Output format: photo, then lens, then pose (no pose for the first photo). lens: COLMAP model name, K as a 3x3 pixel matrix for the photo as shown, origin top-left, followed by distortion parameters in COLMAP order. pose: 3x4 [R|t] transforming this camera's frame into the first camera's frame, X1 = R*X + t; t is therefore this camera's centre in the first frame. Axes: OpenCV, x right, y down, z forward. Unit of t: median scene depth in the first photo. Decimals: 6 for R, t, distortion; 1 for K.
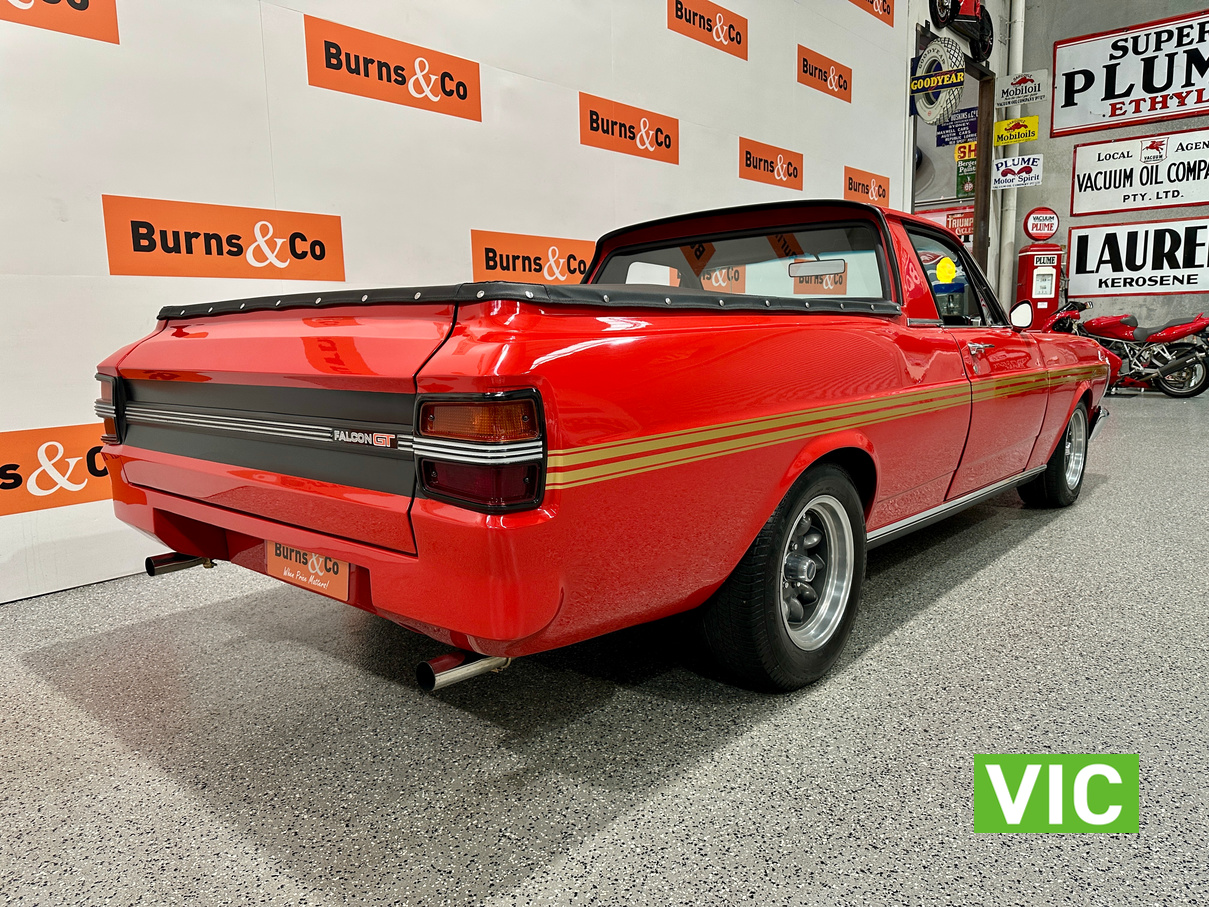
lens RADIAL K [[865.0, 0, 612.1], [0, 865.0, 451.3], [0, 0, 1]] dist [0.018395, -0.026406]
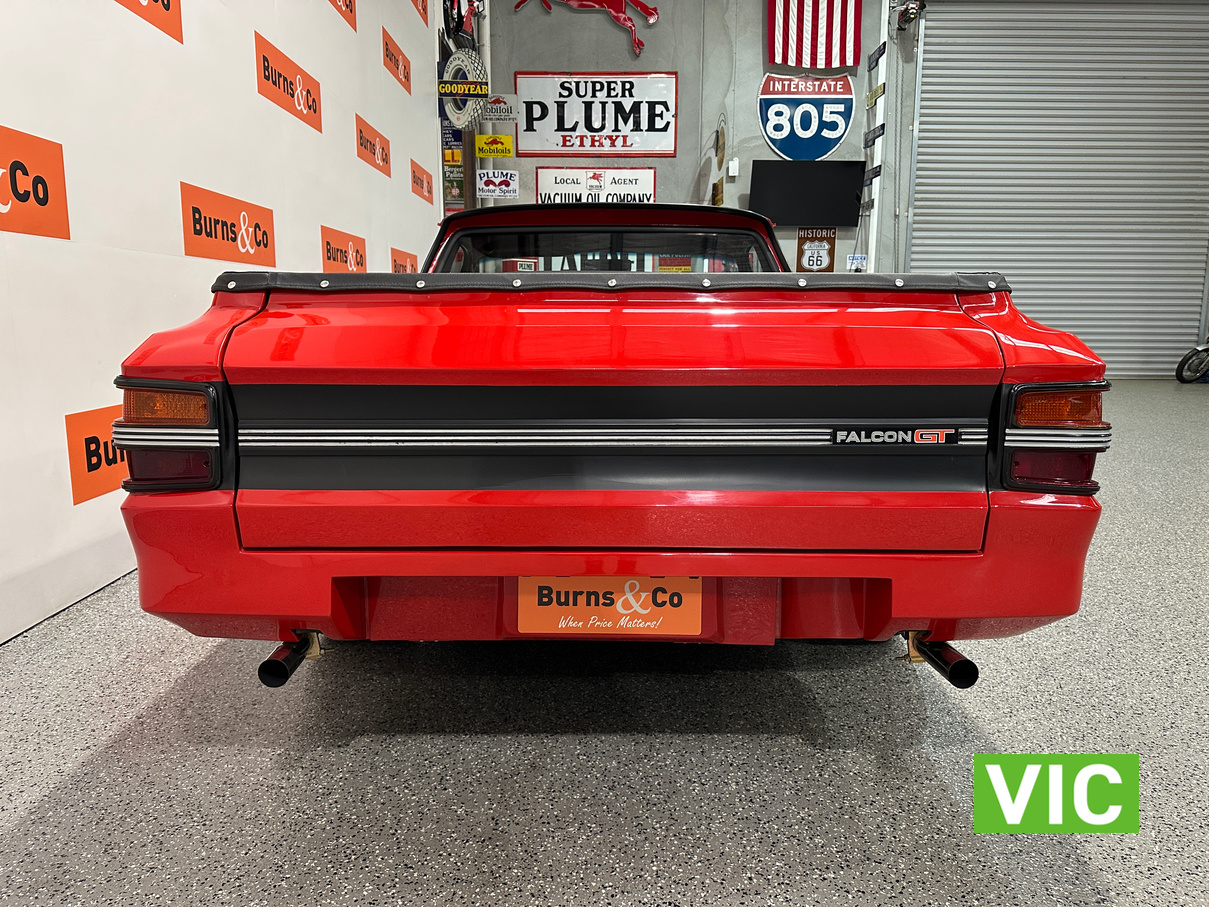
lens RADIAL K [[865.0, 0, 631.7], [0, 865.0, 449.5], [0, 0, 1]] dist [0.018395, -0.026406]
pose [[0.750598, -0.072698, 0.656748, -0.157099], [0.070134, 0.997080, 0.030215, -0.006981], [-0.657026, 0.023381, 0.753505, 0.068427]]
